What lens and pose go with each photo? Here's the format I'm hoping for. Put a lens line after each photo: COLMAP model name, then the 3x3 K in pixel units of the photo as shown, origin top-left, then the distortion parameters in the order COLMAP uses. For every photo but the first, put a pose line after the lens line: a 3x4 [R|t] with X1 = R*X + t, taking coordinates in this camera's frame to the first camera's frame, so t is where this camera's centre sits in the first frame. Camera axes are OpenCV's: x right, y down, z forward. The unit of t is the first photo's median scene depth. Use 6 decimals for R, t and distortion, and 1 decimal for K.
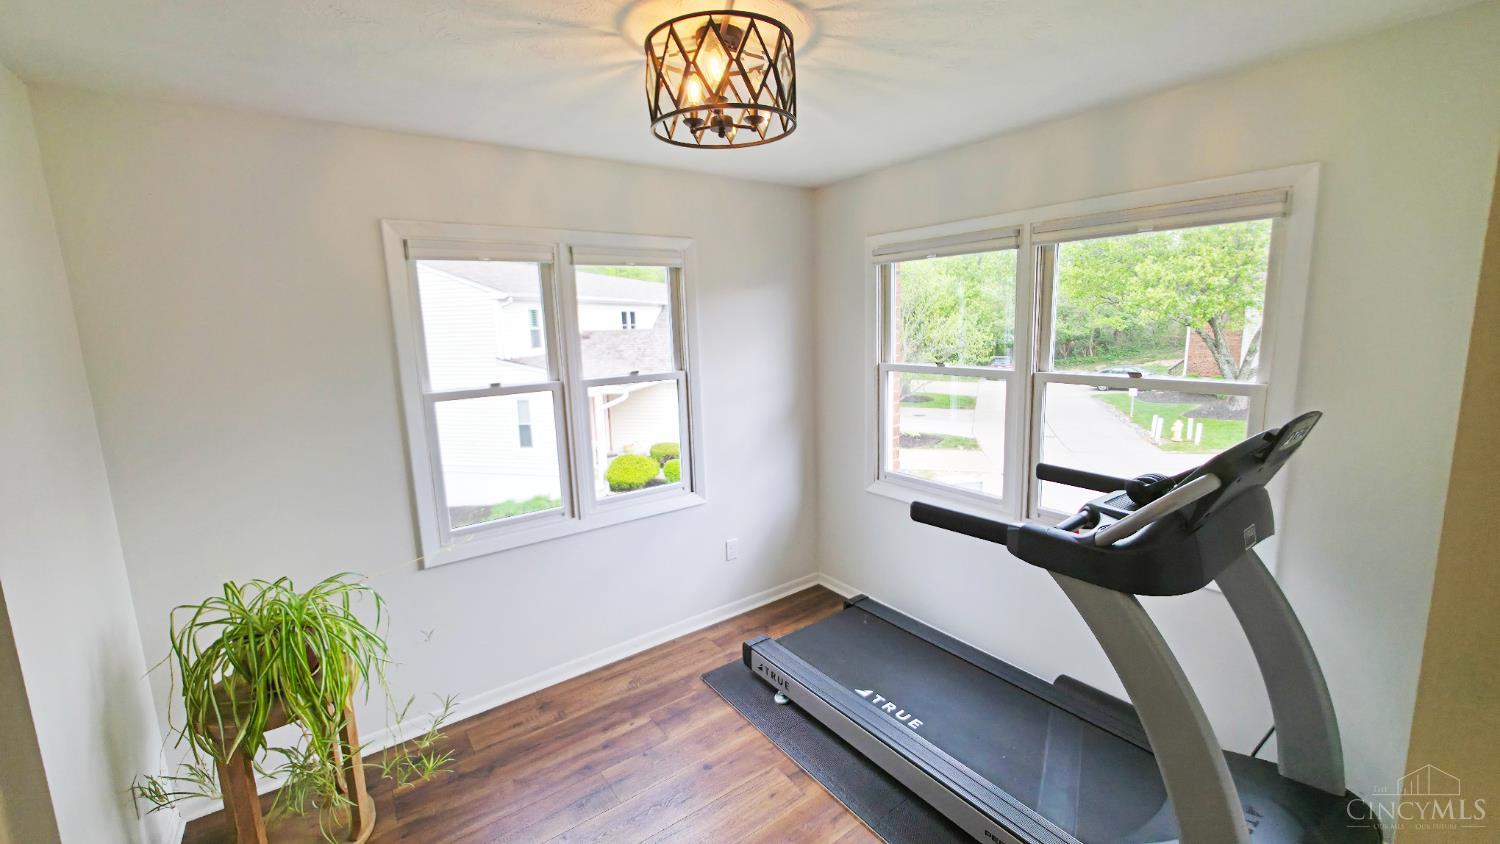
lens RADIAL K [[600.9, 0, 741.1], [0, 600.9, 418.8], [0, 0, 1]] dist [0.000215, 0.000459]
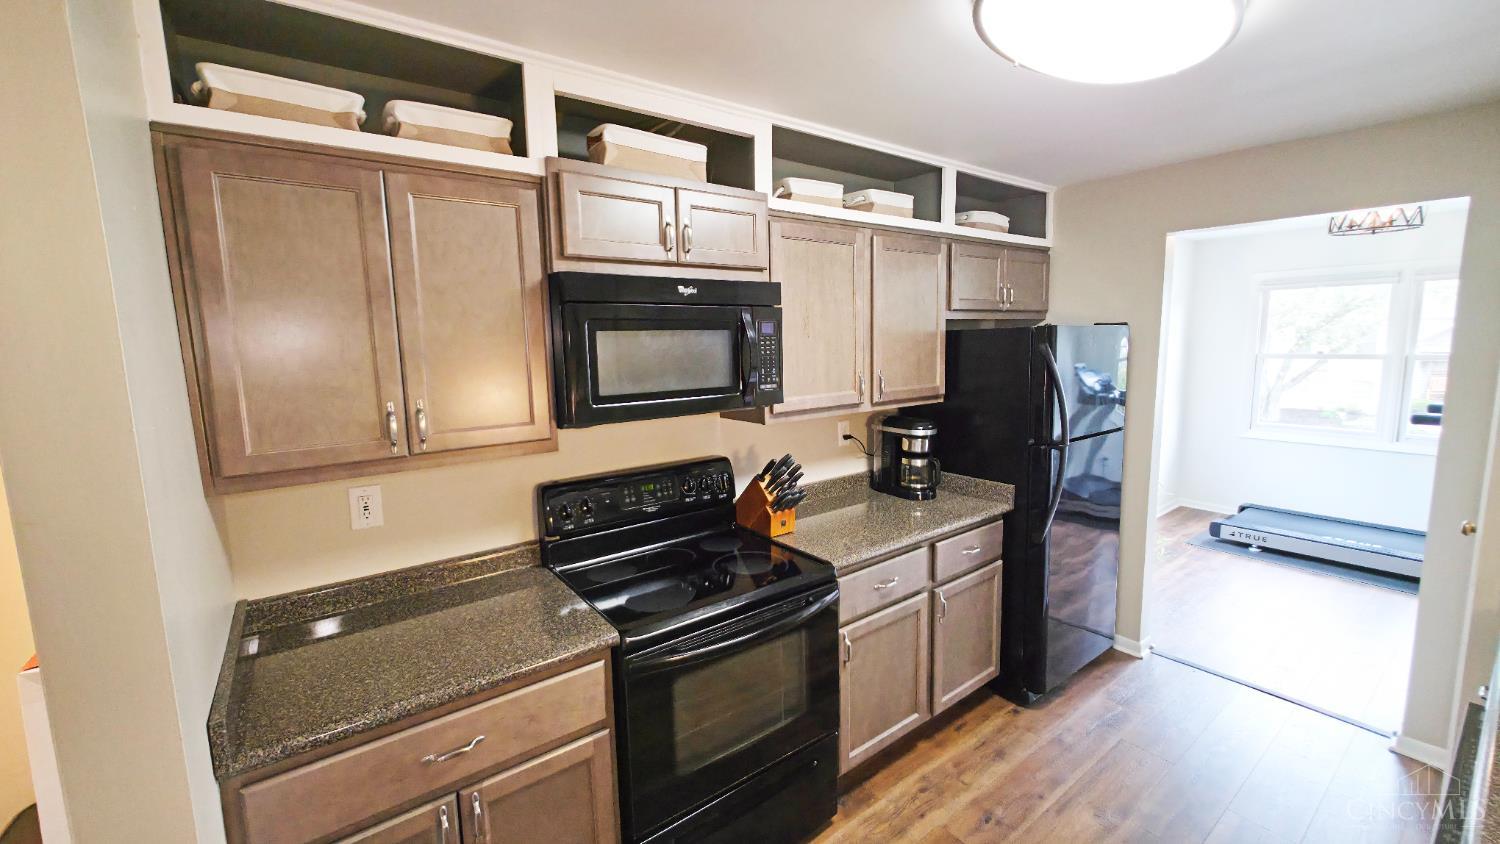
lens RADIAL K [[600.9, 0, 741.1], [0, 600.9, 418.8], [0, 0, 1]] dist [0.000215, 0.000459]
pose [[0.999745, 0.011772, 0.019279, -1.183731], [-0.011125, 0.999383, -0.033315, 0.150349], [-0.019659, 0.033092, 0.999259, -0.546325]]
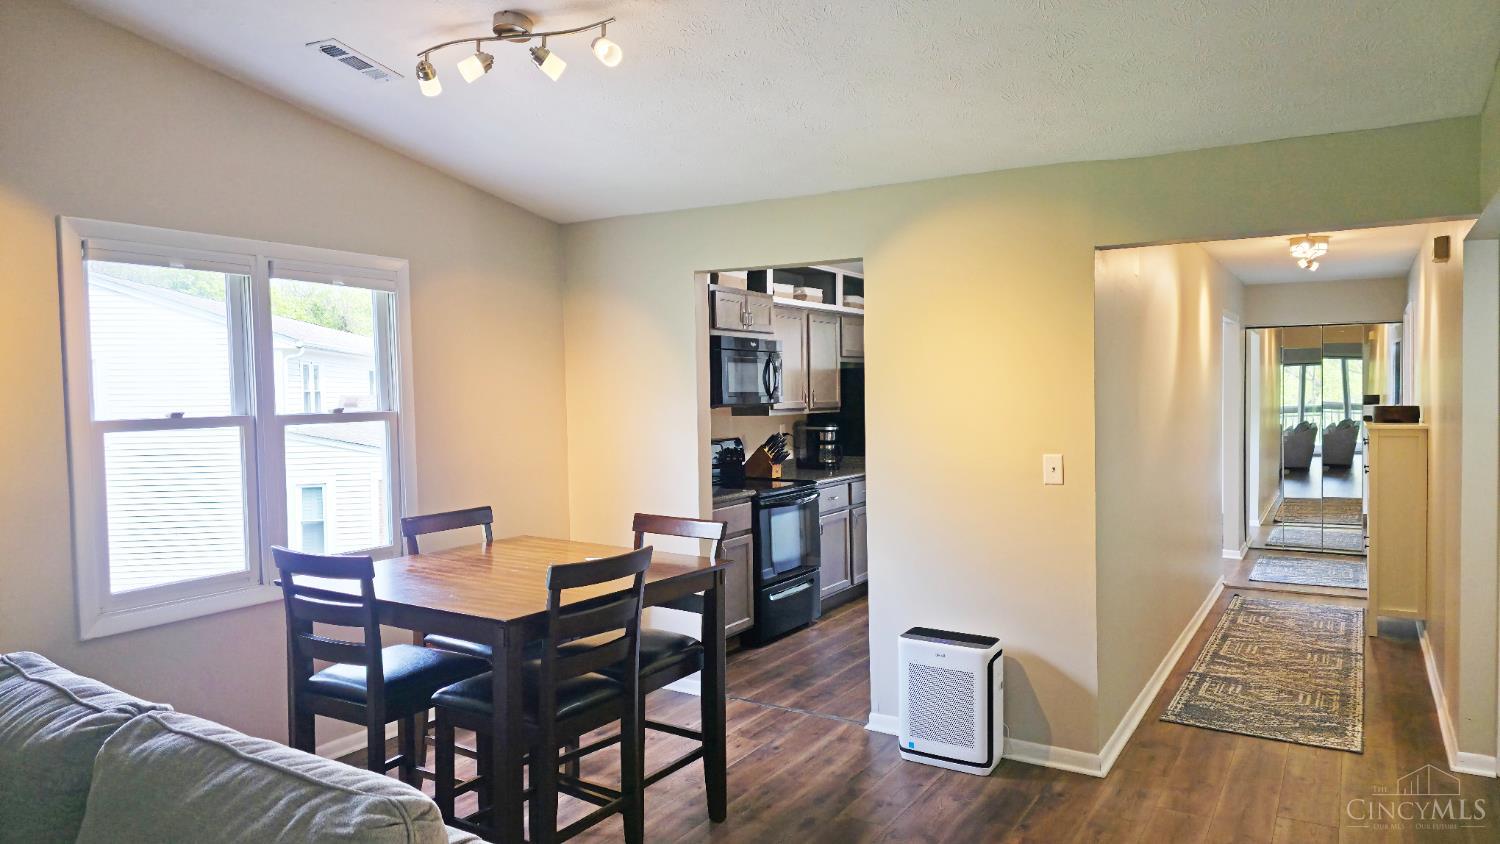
lens RADIAL K [[984.8, 0, 758.8], [0, 984.8, 425.2], [0, 0, 1]] dist [0.092696, -0.103396]
pose [[0.915759, 0.008682, 0.401635, -1.995929], [0.046510, 0.990752, -0.127463, 0.417832], [-0.399027, 0.135405, 0.906886, -1.732218]]
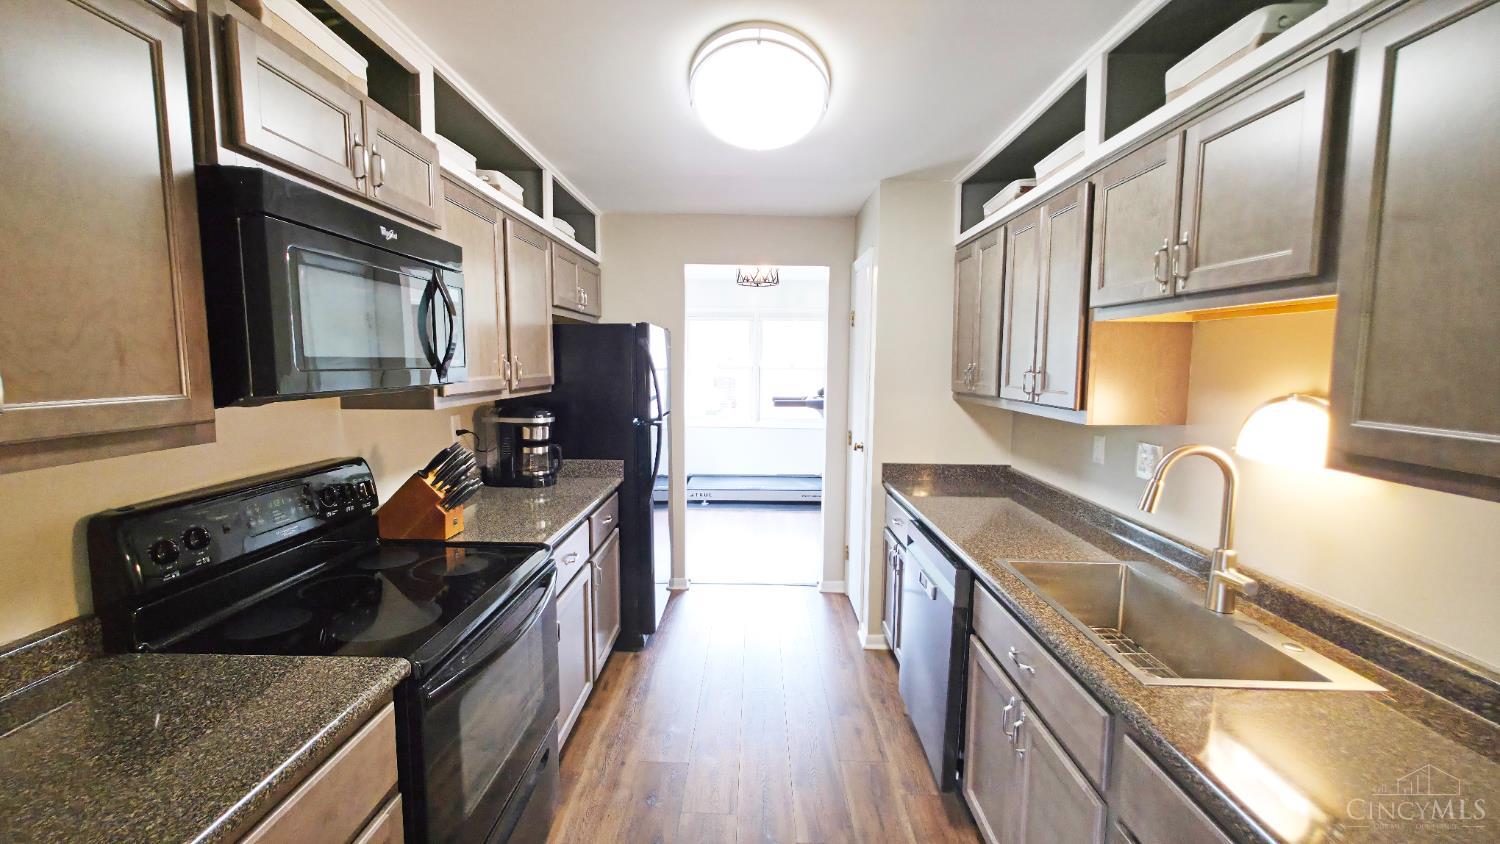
lens RADIAL K [[600.9, 0, 741.1], [0, 600.9, 418.8], [0, 0, 1]] dist [0.000215, 0.000459]
pose [[0.602837, -0.038531, 0.796933, -1.432646], [0.102760, 0.994264, -0.029660, 0.191781], [-0.791219, 0.099773, 0.603339, -0.457068]]
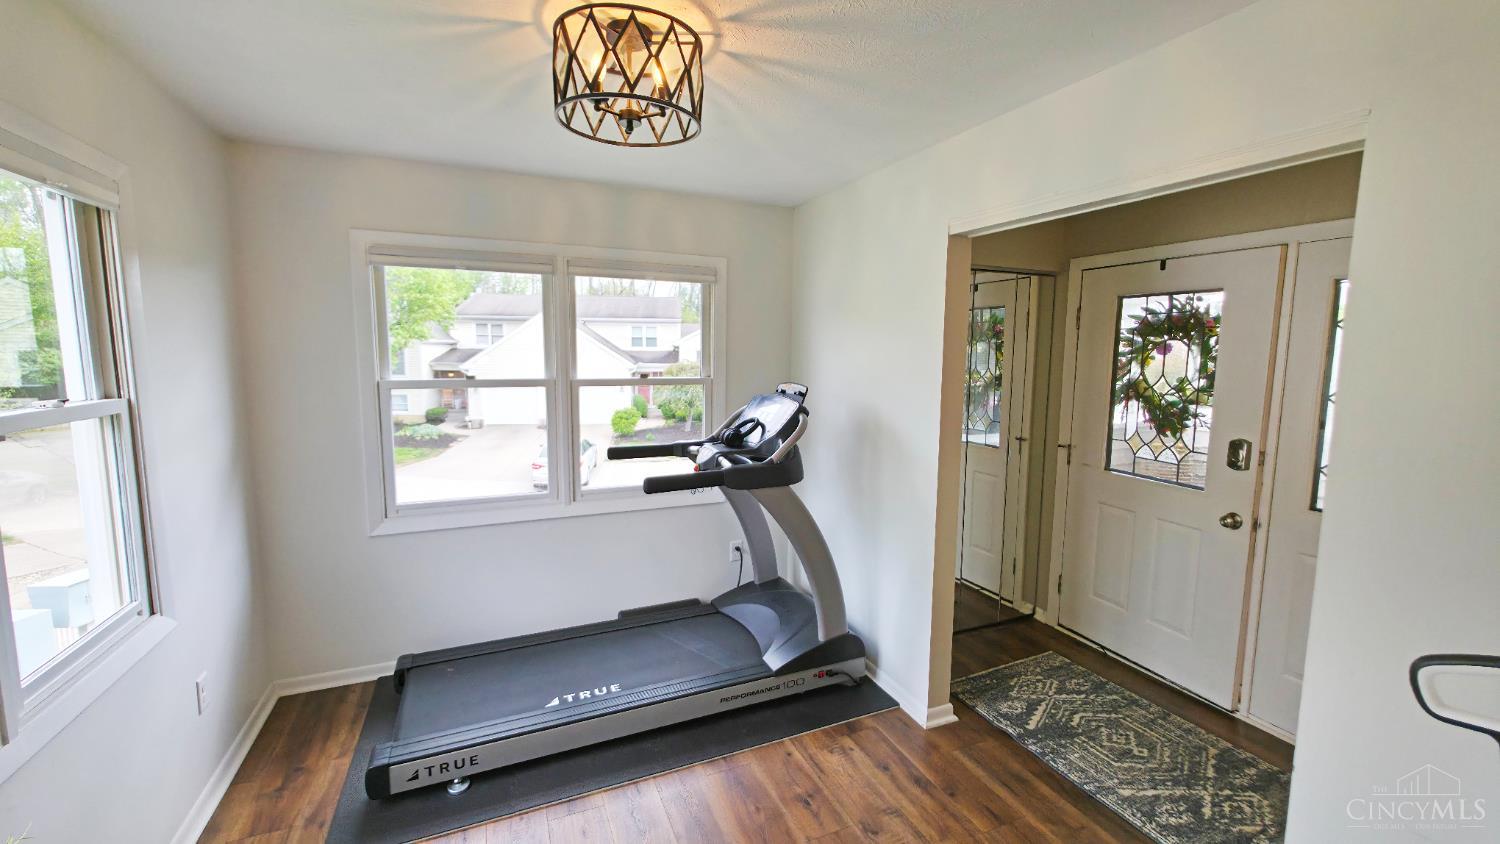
lens RADIAL K [[600.9, 0, 741.1], [0, 600.9, 418.8], [0, 0, 1]] dist [0.000215, 0.000459]
pose [[0.214671, -0.077578, 0.973601, -0.510863], [0.149238, 0.987740, 0.045799, -0.001409], [-0.965217, 0.135467, 0.223616, 0.332040]]
